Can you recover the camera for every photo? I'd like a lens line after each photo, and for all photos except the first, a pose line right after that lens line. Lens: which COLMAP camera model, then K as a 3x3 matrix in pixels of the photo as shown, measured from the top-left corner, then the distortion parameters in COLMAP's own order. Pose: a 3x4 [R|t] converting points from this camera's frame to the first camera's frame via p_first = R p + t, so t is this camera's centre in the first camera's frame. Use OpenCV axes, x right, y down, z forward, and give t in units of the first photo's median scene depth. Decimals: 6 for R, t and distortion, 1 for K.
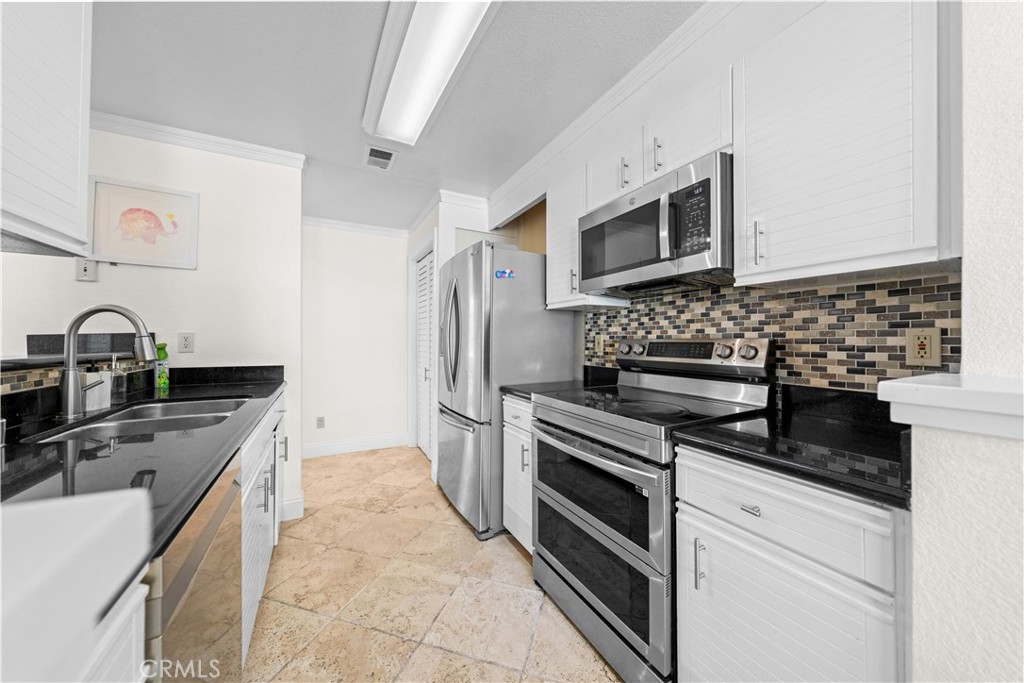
lens RADIAL K [[352.1, 0, 528.1], [0, 352.1, 339.3], [0, 0, 1]] dist [0.000326, 0.000300]
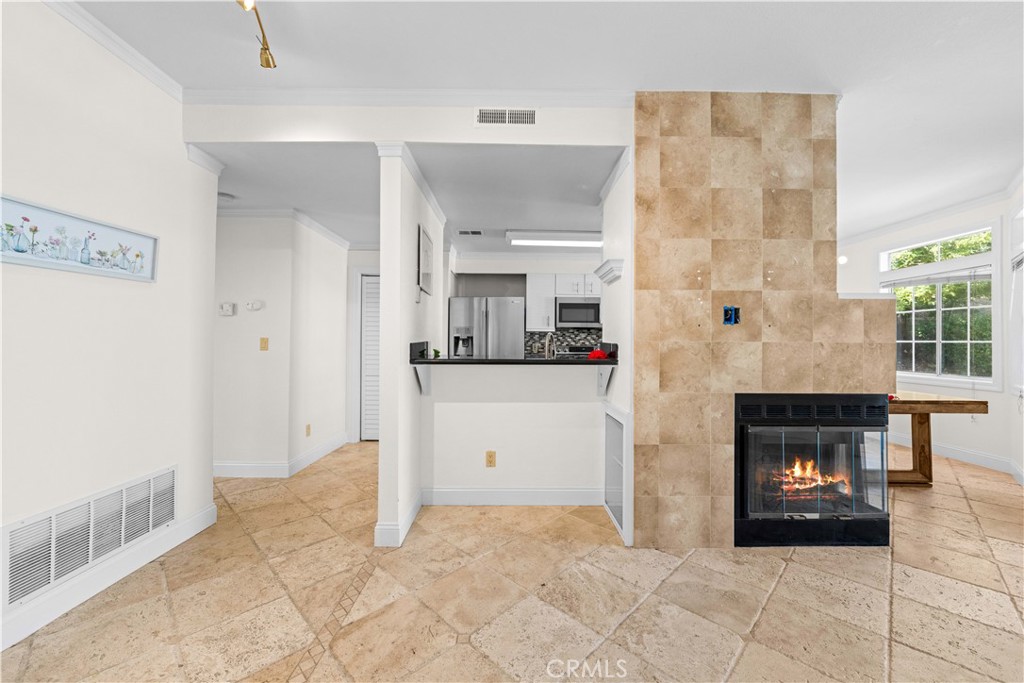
lens RADIAL K [[385.5, 0, 518.1], [0, 385.5, 339.0], [0, 0, 1]] dist [-0.001374, -0.000133]
pose [[0.489421, 0.015534, 0.871909, -2.948780], [-0.009359, 0.999877, -0.012561, -0.013506], [-0.871997, -0.002013, 0.489506, -0.124040]]
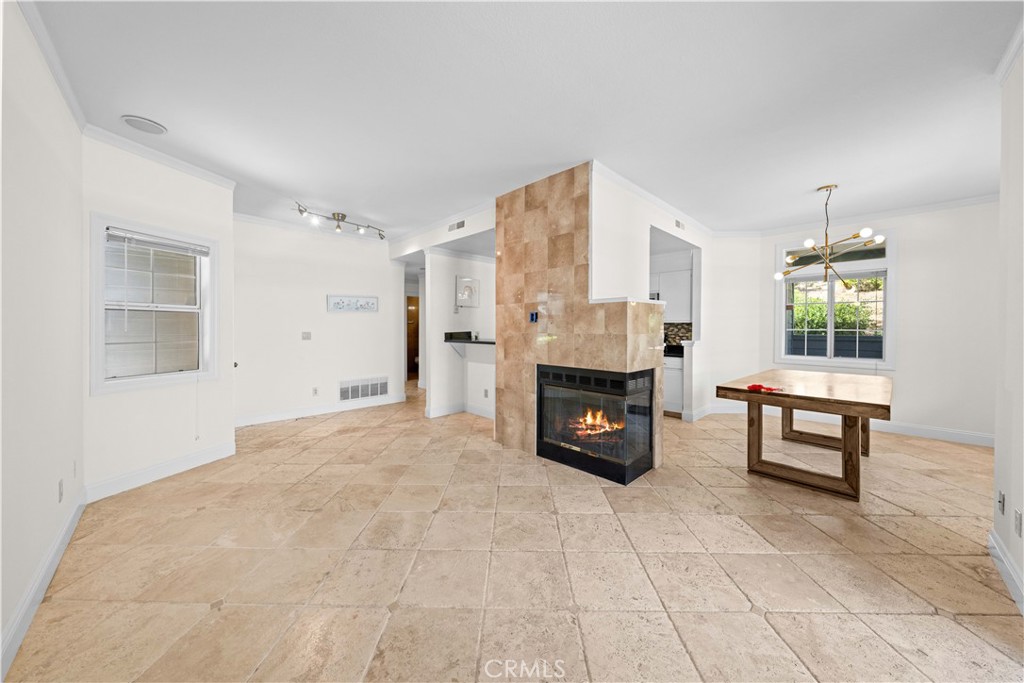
lens RADIAL K [[352.1, 0, 525.5], [0, 352.1, 330.6], [0, 0, 1]] dist [0.000326, 0.000300]
pose [[0.962803, 0.001785, 0.270199, -1.876895], [-0.004517, 0.999945, 0.009490, -0.067437], [-0.270167, -0.010357, 0.962758, -2.379131]]
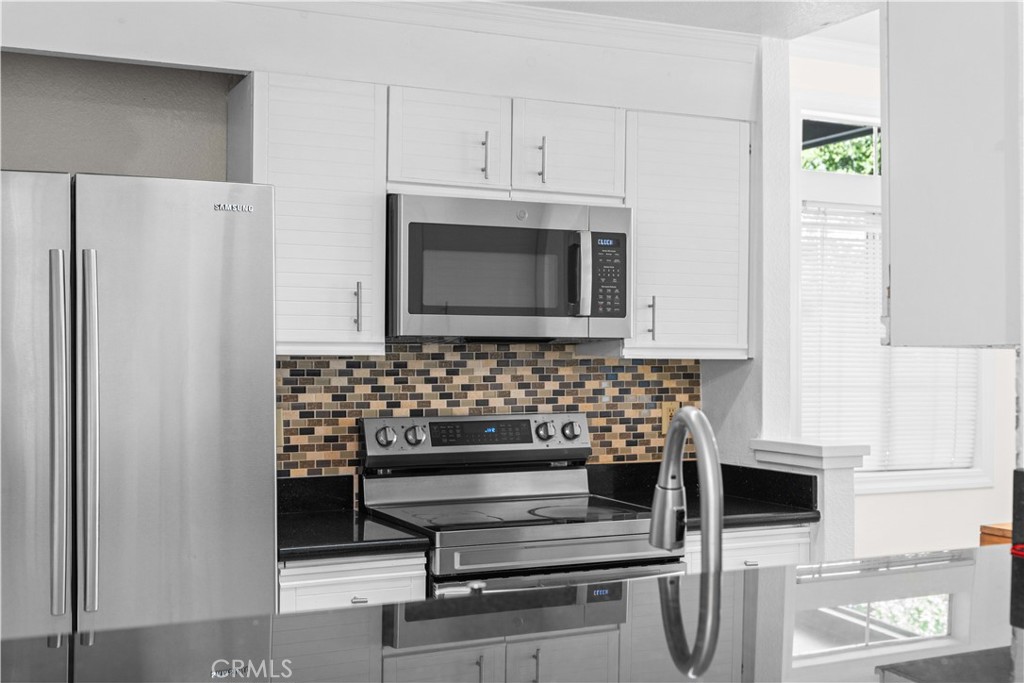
lens RADIAL K [[1170.8, 0, 514.0], [0, 1170.8, 345.5], [0, 0, 1]] dist [0.024986, 0.000000]
pose [[0.080903, 0.013328, 0.996633, -1.975641], [-0.002145, 0.999911, -0.013197, -0.116916], [-0.996720, -0.001070, 0.080924, 0.853966]]
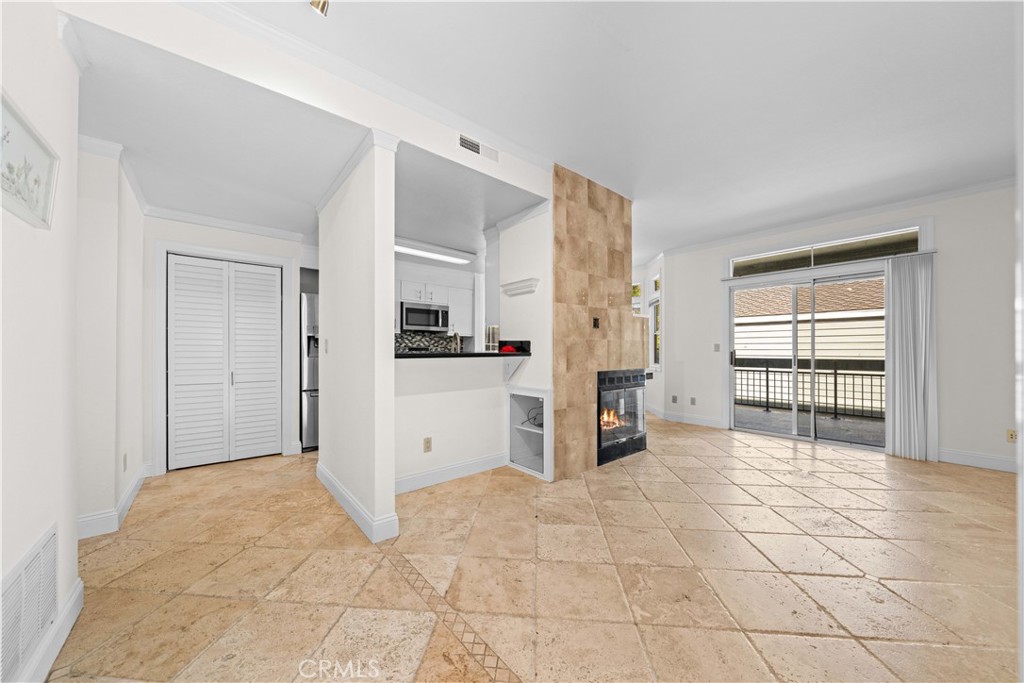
lens RADIAL K [[352.1, 0, 503.5], [0, 352.1, 349.0], [0, 0, 1]] dist [0.000326, 0.000300]
pose [[-0.159401, 0.005943, 0.987196, -3.318562], [-0.000046, 0.999982, -0.006027, 0.045550], [-0.987214, -0.001007, -0.159398, 0.833018]]
